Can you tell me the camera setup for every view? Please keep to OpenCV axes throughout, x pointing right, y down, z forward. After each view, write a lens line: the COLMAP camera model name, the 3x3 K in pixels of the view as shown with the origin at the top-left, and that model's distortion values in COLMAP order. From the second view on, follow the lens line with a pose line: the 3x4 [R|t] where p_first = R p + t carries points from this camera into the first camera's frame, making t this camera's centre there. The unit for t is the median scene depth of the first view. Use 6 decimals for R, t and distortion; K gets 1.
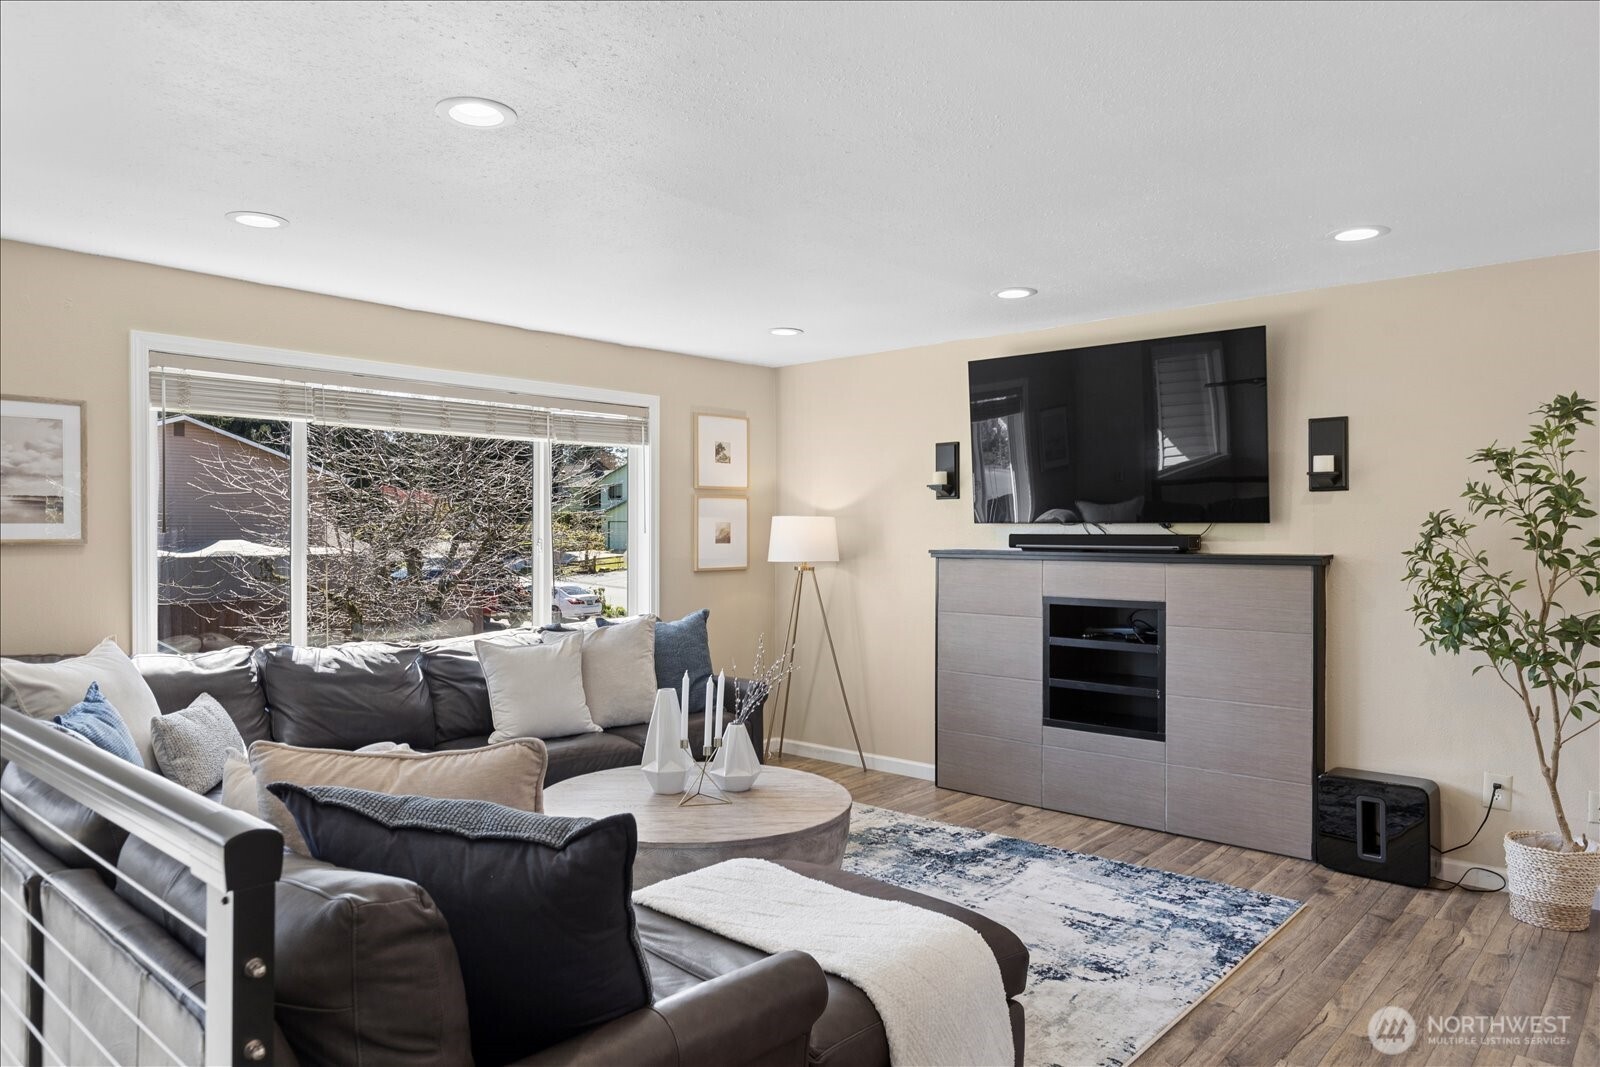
lens RADIAL K [[1040.6, 0, 807.8], [0, 1040.6, 542.1], [0, 0, 1]] dist [-0.006458, 0.002949]
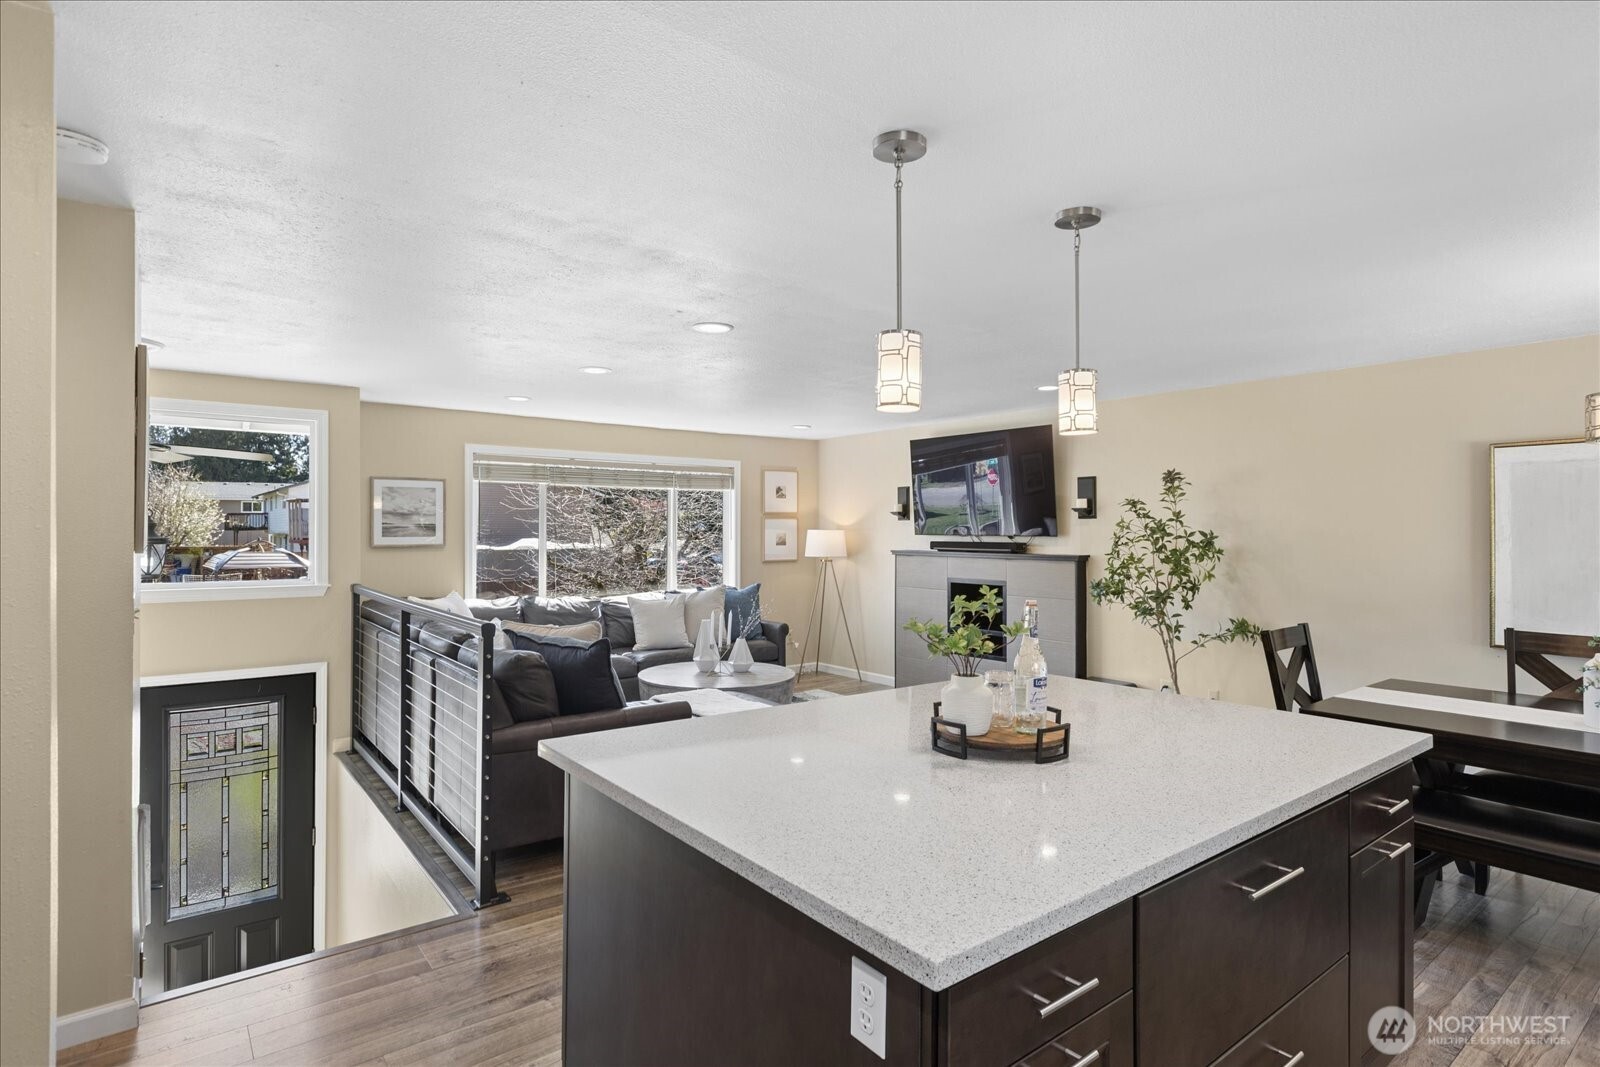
lens RADIAL K [[818.8, 0, 795.2], [0, 818.8, 529.7], [0, 0, 1]] dist [0.019332, 0.001243]
pose [[0.981759, 0.000392, -0.190130, 0.247004], [-0.002656, 0.999929, -0.011653, -0.011279], [0.190112, 0.011945, 0.981690, -0.389246]]
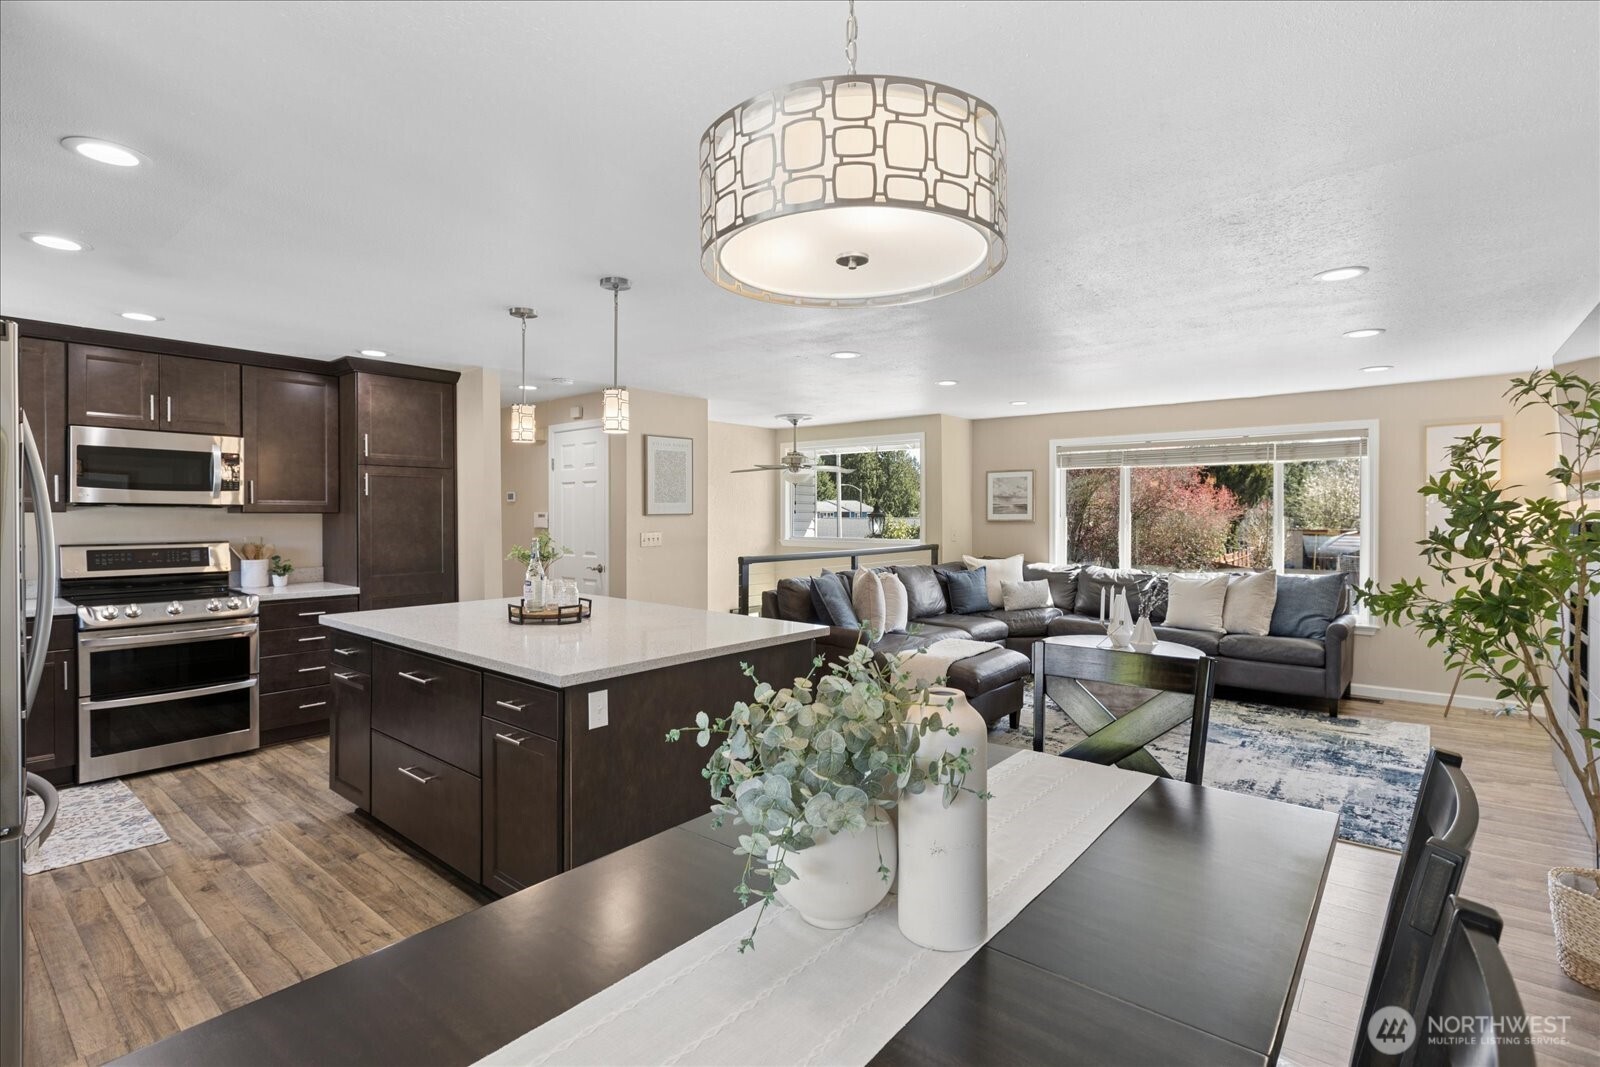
lens RADIAL K [[764.2, 0, 800.1], [0, 764.2, 523.3], [0, 0, 1]] dist [-0.025197, 0.001556]
pose [[0.039568, 0.012722, -0.999136, 0.979701], [-0.008508, 0.999887, 0.012394, -0.010023], [0.999181, 0.008010, 0.039671, 0.230944]]
